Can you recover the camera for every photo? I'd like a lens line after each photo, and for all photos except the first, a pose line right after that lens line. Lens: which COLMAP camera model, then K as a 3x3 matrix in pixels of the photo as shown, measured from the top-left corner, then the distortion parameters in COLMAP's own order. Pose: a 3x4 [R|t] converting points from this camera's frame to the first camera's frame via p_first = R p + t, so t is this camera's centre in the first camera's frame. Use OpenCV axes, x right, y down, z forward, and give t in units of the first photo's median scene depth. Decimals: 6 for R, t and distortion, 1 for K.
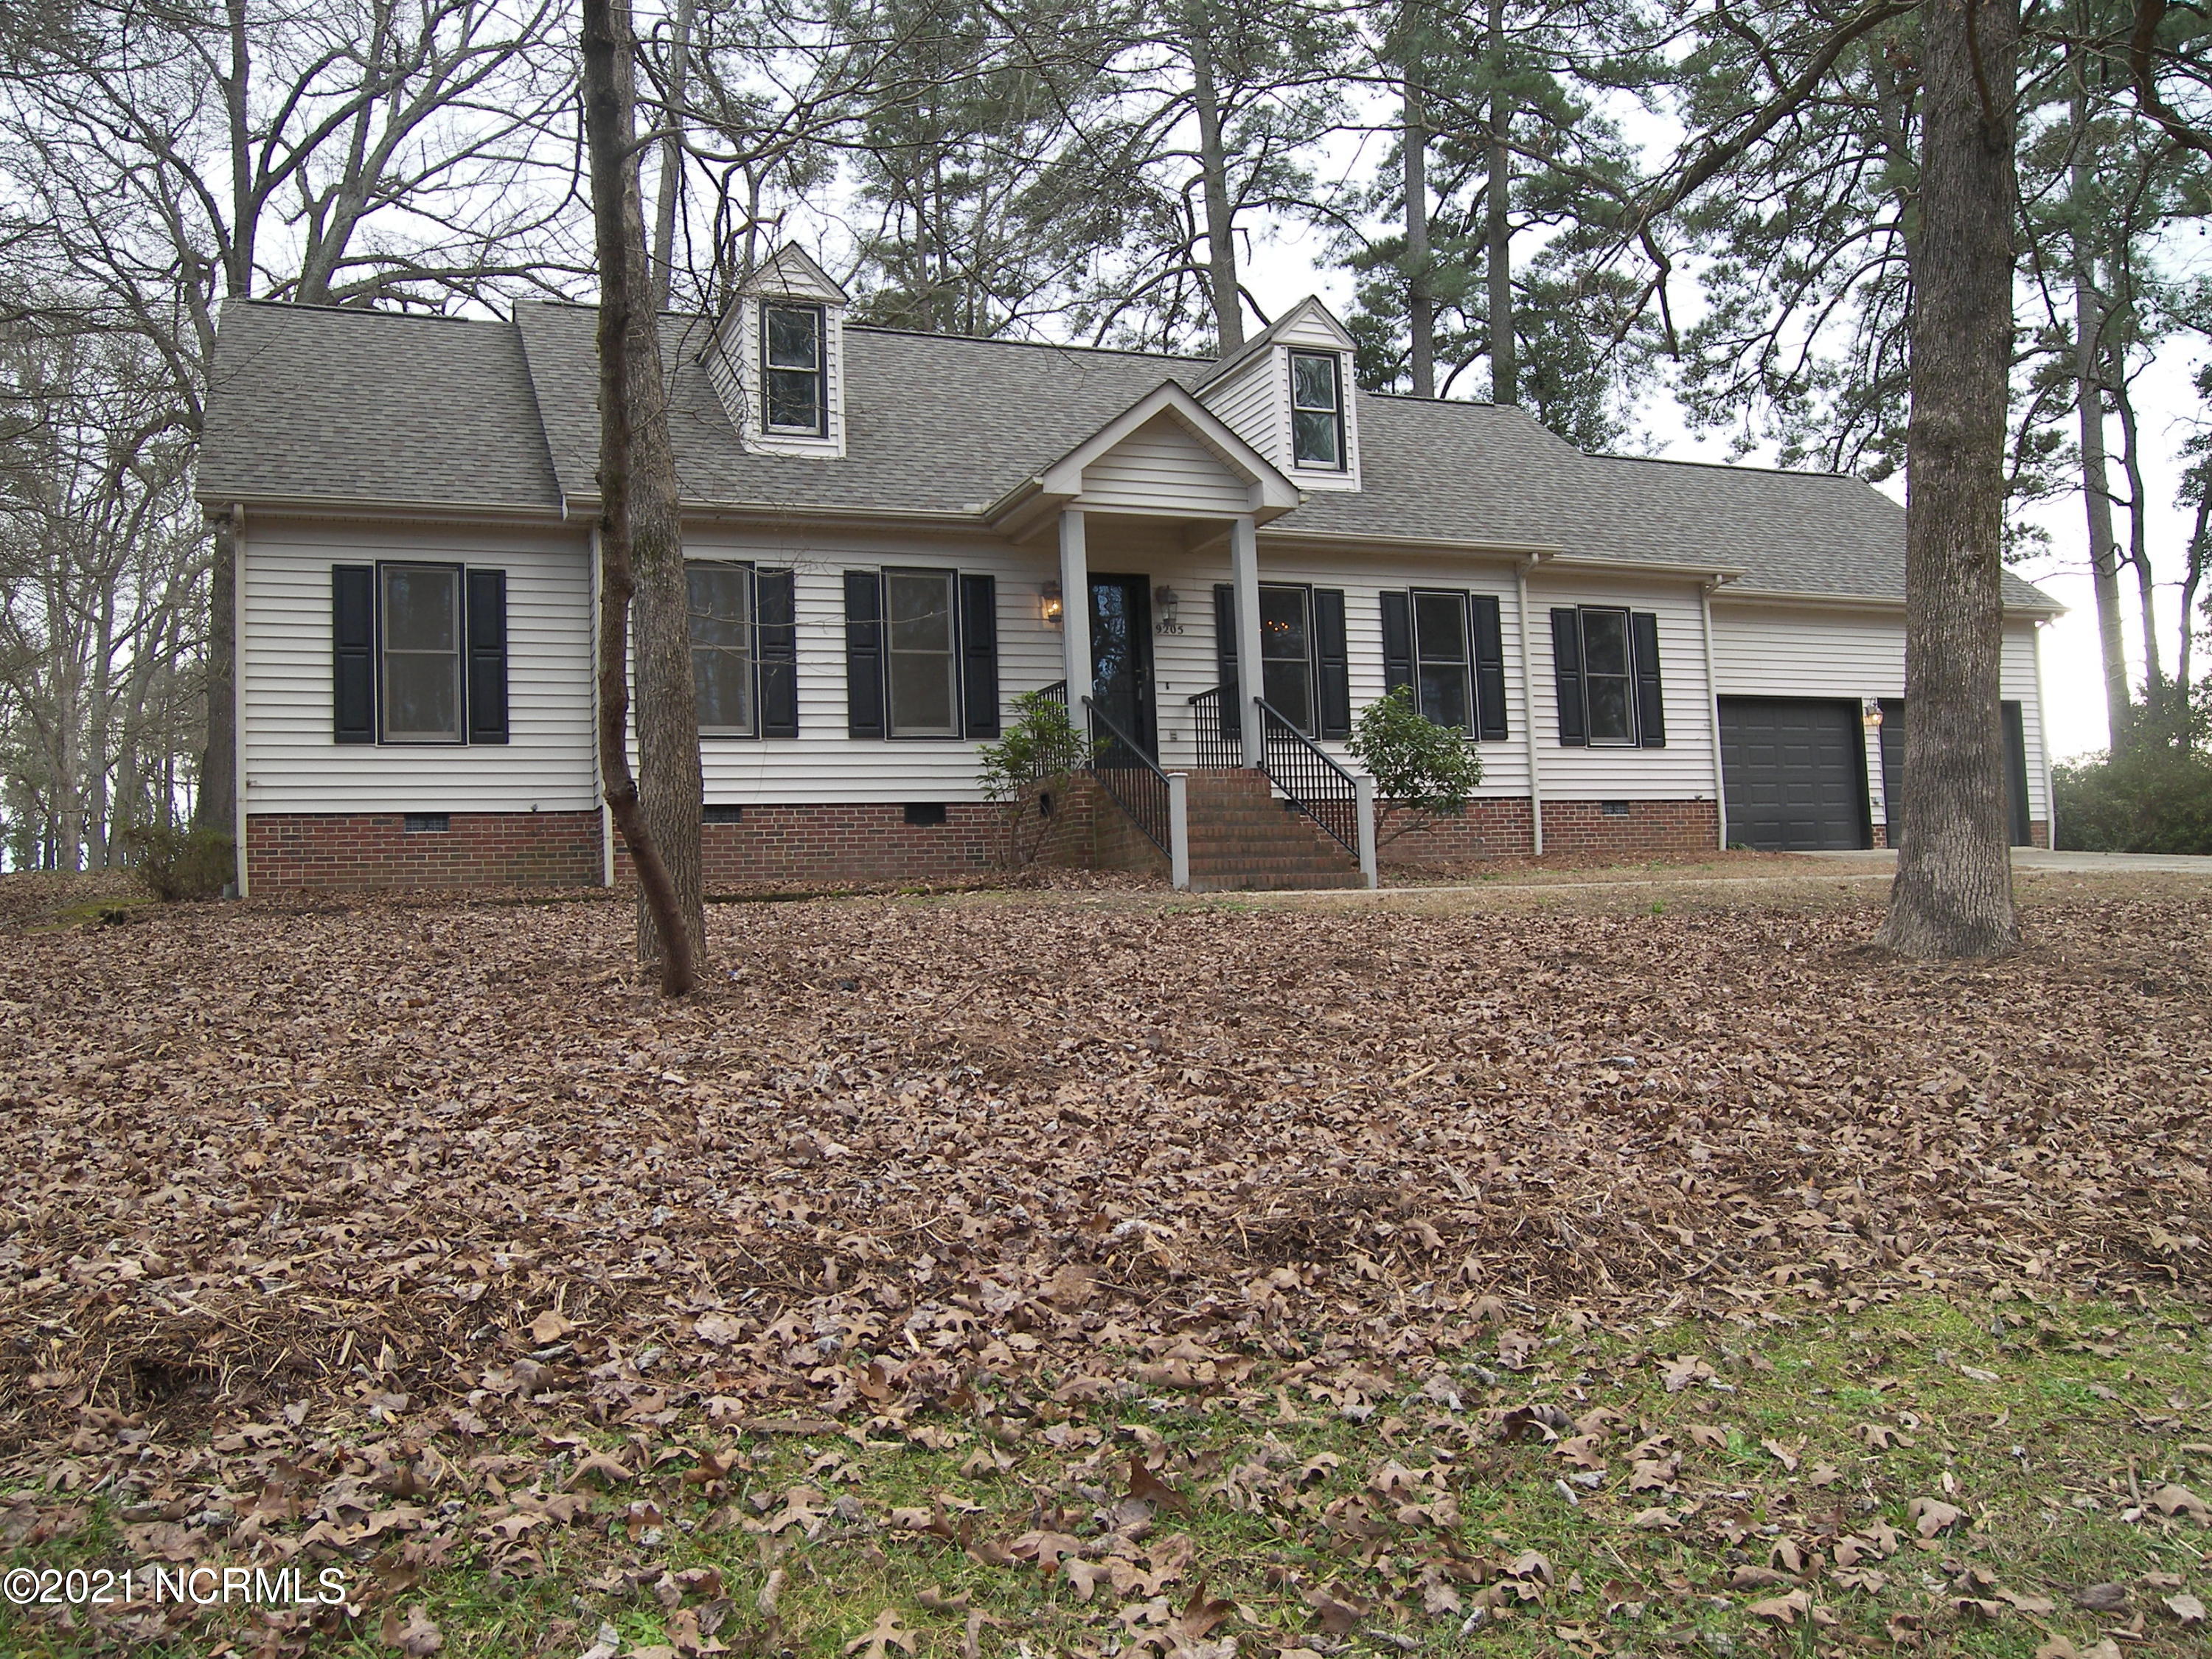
lens RADIAL K [[1910.7, 0, 1106.0], [0, 1910.7, 829.5], [0, 0, 1]] dist [-0.097361, 0.002300]
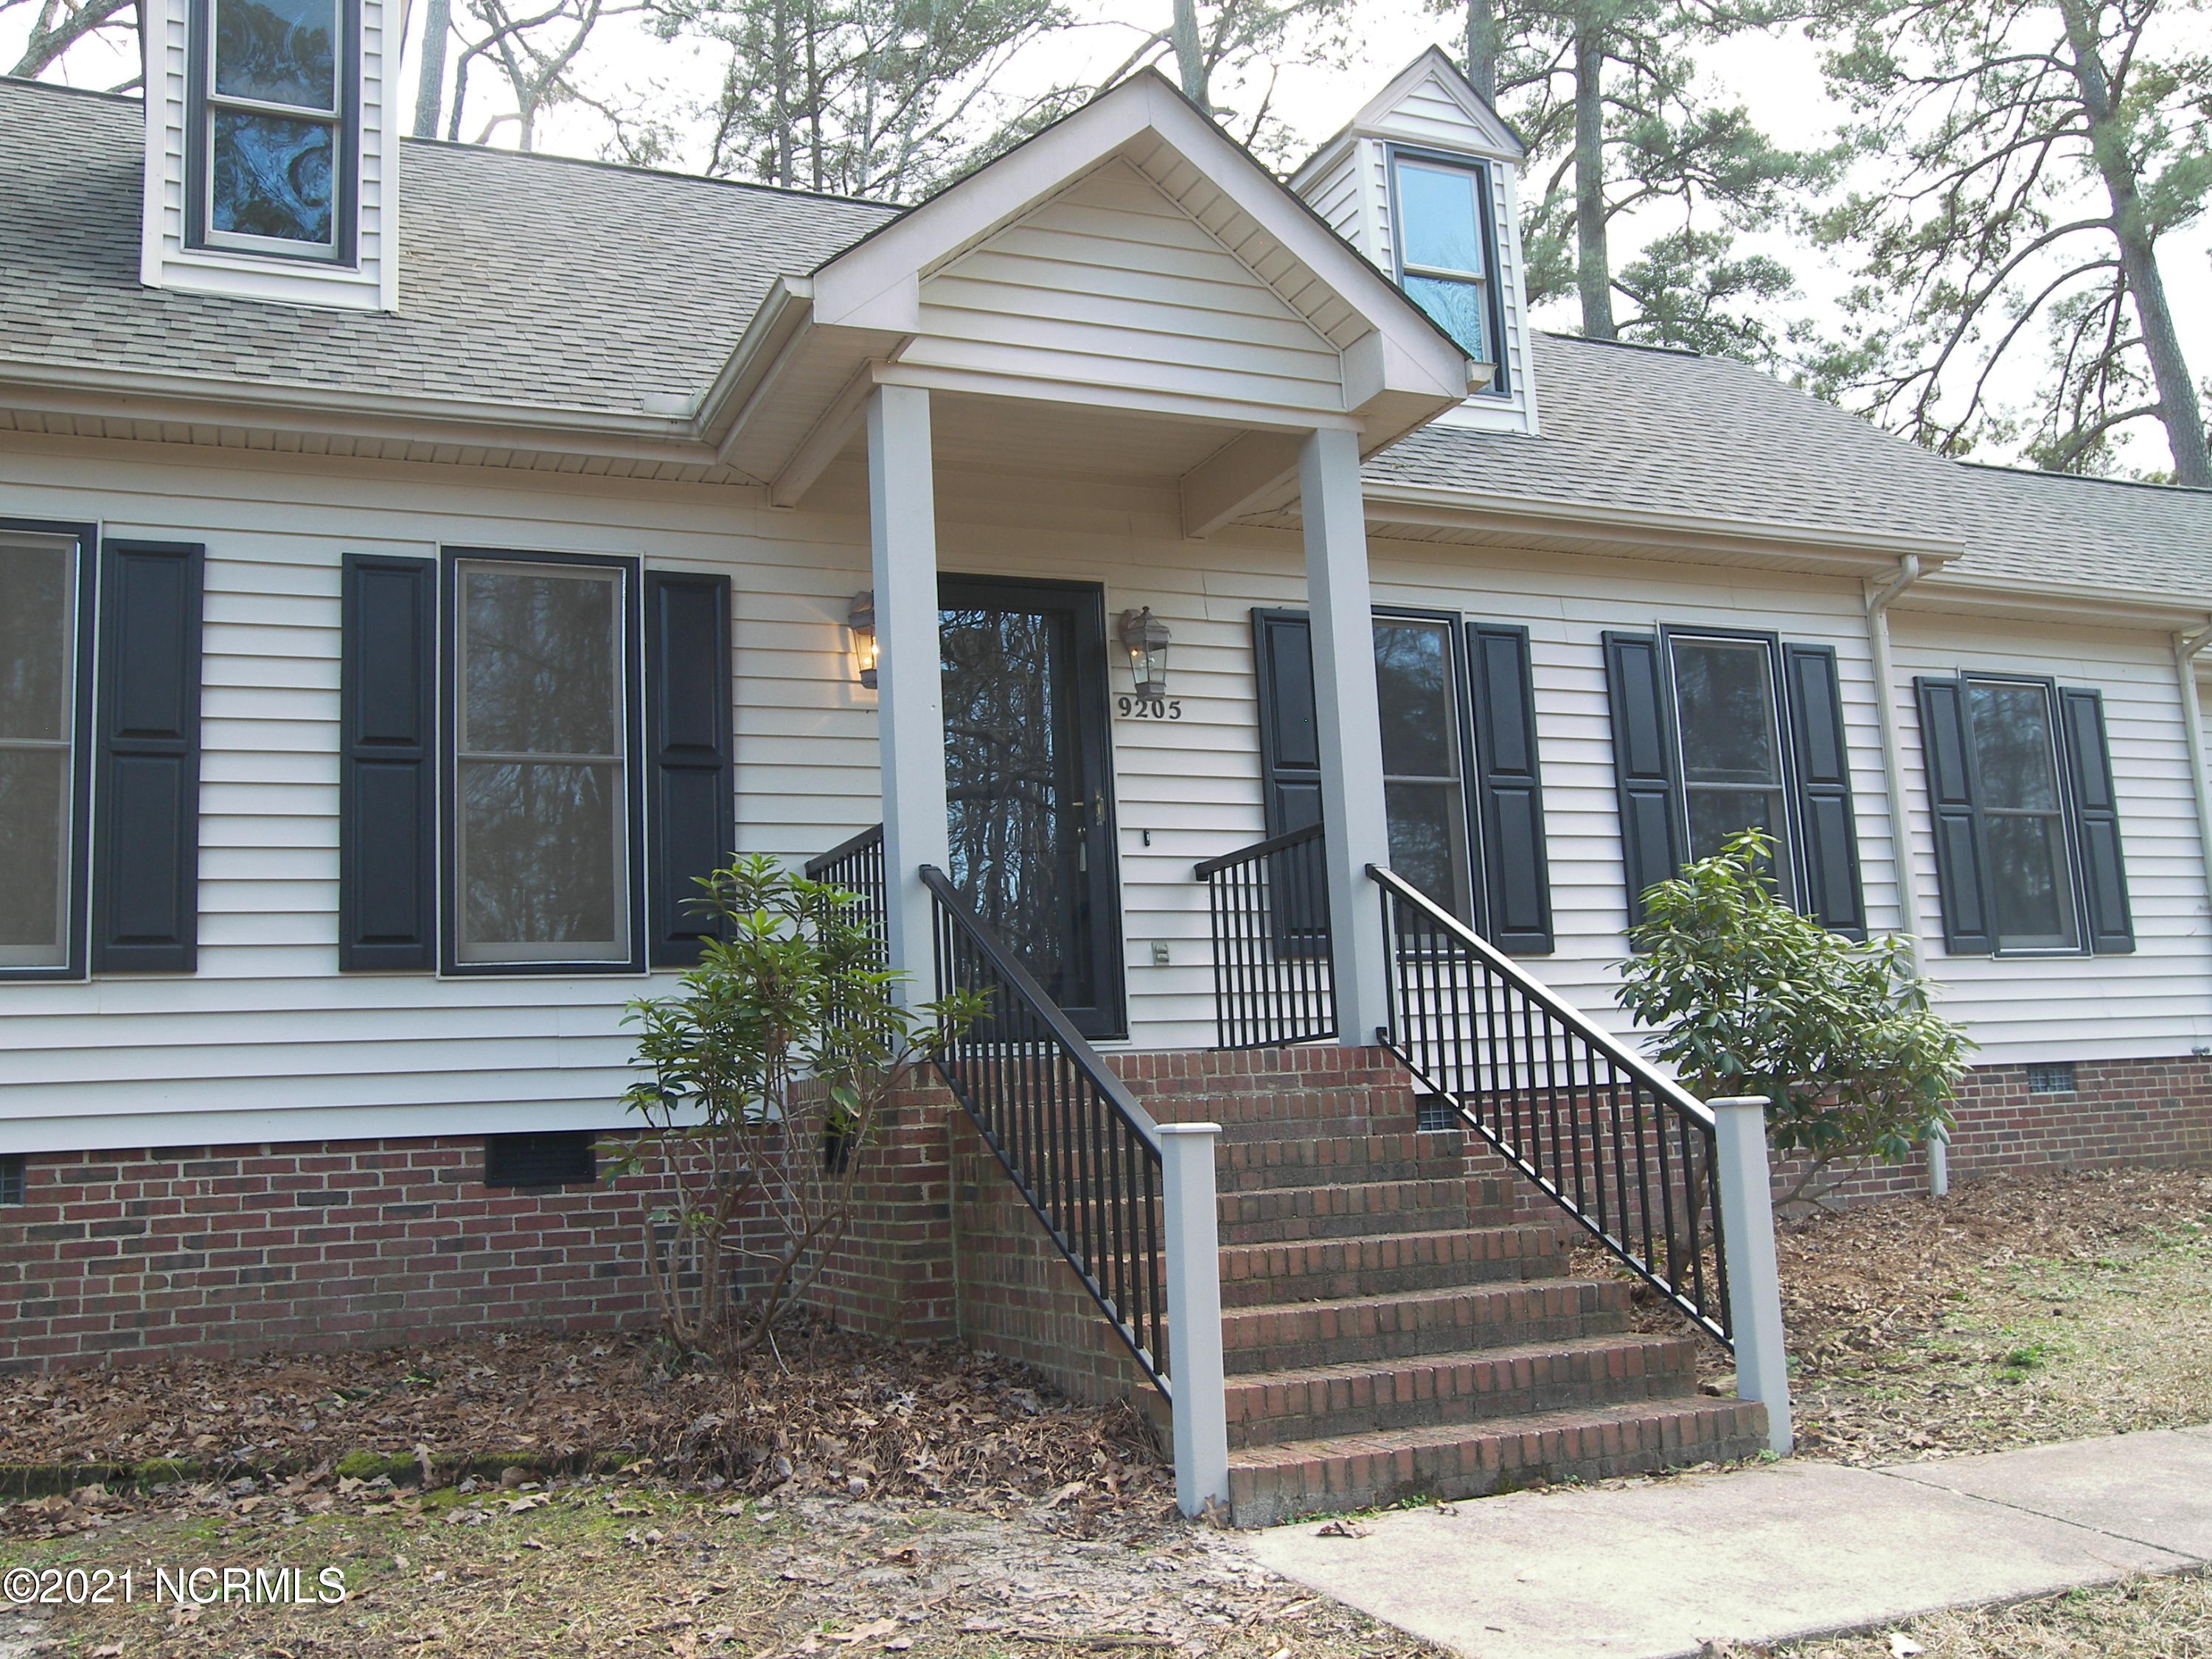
lens RADIAL K [[2013.1, 0, 1106.0], [0, 2013.1, 829.5], [0, 0, 1]] dist [0.000447, 0.000204]
pose [[0.999841, -0.004676, 0.017200, 0.014735], [0.006067, 0.996640, -0.081679, -0.038265], [-0.016760, 0.081770, 0.996510, 0.523570]]
